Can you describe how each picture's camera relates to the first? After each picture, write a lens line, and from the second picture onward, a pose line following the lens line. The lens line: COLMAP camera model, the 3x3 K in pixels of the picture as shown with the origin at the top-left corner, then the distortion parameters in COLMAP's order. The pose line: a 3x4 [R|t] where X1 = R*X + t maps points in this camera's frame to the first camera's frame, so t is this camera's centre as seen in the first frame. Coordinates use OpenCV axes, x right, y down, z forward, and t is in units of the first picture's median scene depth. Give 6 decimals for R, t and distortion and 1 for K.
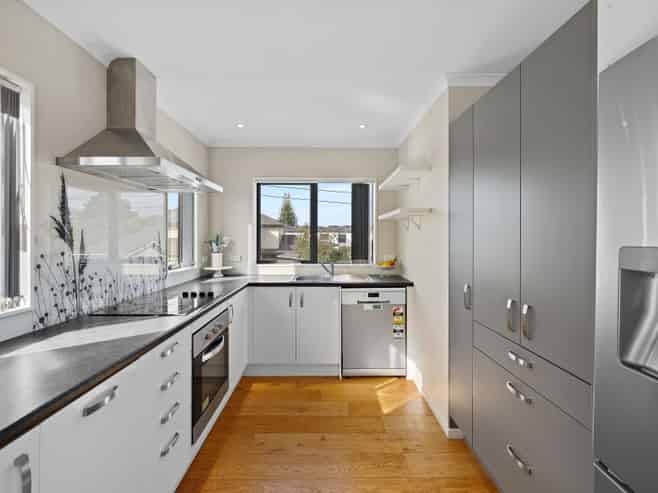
lens RADIAL K [[292.7, 0, 328.1], [0, 292.7, 240.5], [0, 0, 1]] dist [-0.029352, -0.000483]
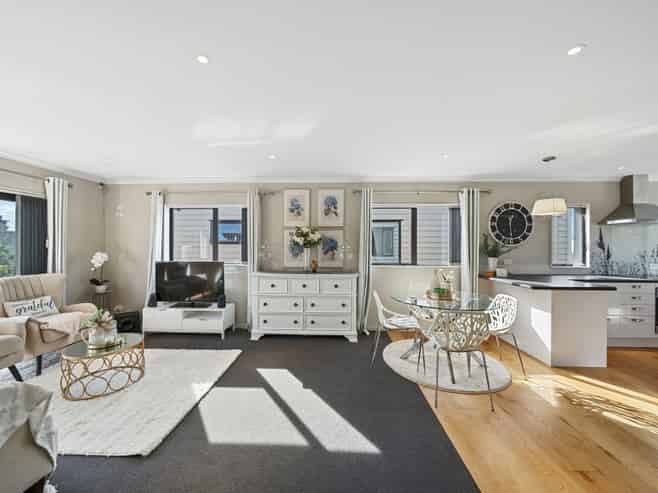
lens RADIAL K [[260.5, 0, 327.2], [0, 260.5, 246.5], [0, 0, 1]] dist [0.000103, -0.000036]
pose [[-0.037962, -0.005558, -0.999264, 1.032782], [-0.010532, 0.999931, -0.005162, 0.011084], [0.999224, 0.010328, -0.038018, -0.955284]]
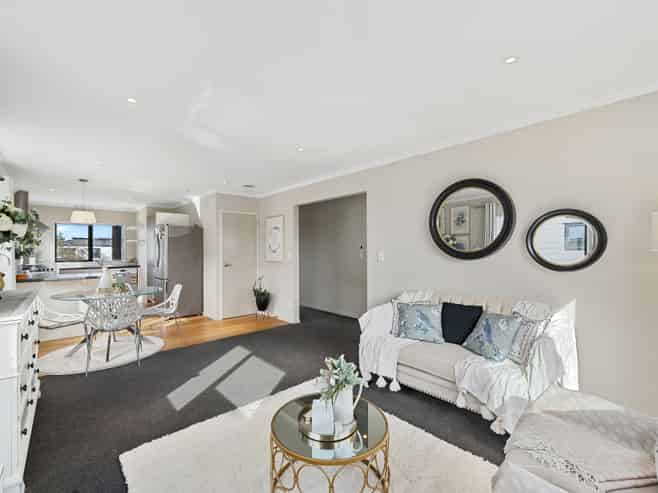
lens RADIAL K [[269.1, 0, 326.3], [0, 269.1, 250.4], [0, 0, 1]] dist [-0.002771, -0.000199]
pose [[0.723713, -0.005340, 0.690080, -0.198620], [0.013780, 0.999883, -0.006714, 0.040610], [-0.689964, 0.014368, 0.723702, -2.120742]]
